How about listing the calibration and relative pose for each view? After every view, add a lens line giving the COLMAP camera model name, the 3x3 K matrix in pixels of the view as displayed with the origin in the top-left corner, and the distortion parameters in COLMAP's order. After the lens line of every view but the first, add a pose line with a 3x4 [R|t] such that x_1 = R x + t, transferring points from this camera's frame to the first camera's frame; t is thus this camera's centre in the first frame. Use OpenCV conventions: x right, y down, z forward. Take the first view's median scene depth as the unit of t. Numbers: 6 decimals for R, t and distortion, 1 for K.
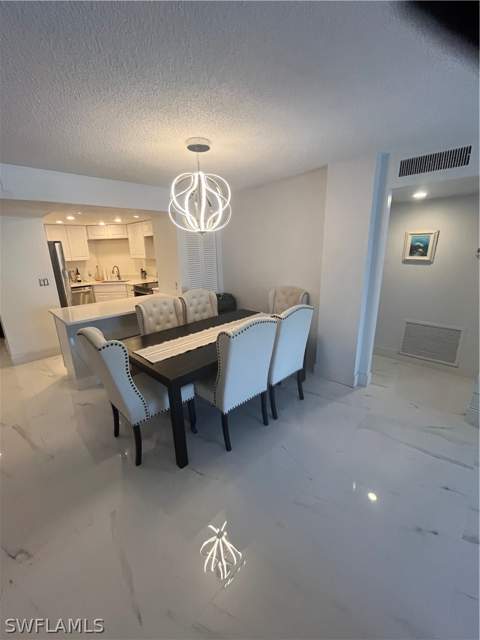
lens RADIAL K [[262.7, 0, 238.2], [0, 262.7, 320.3], [0, 0, 1]] dist [-0.001510, 0.000109]
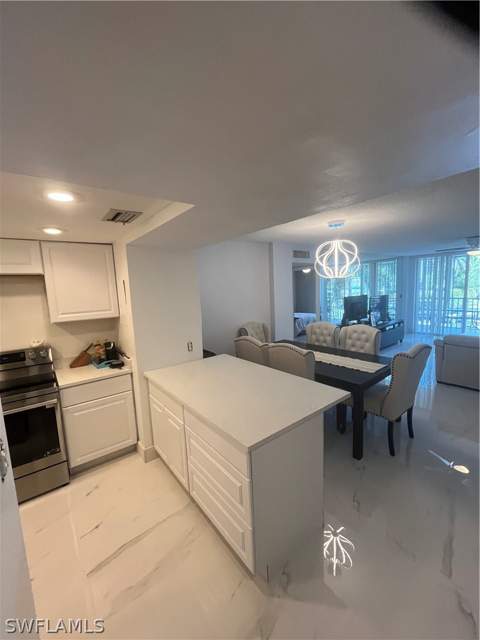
lens RADIAL K [[262.7, 0, 238.2], [0, 262.7, 320.3], [0, 0, 1]] dist [-0.001510, 0.000109]
pose [[0.146486, -0.109426, 0.983142, -1.694694], [0.309268, 0.949108, 0.059558, -0.368963], [-0.939625, 0.295330, 0.172874, 1.326273]]
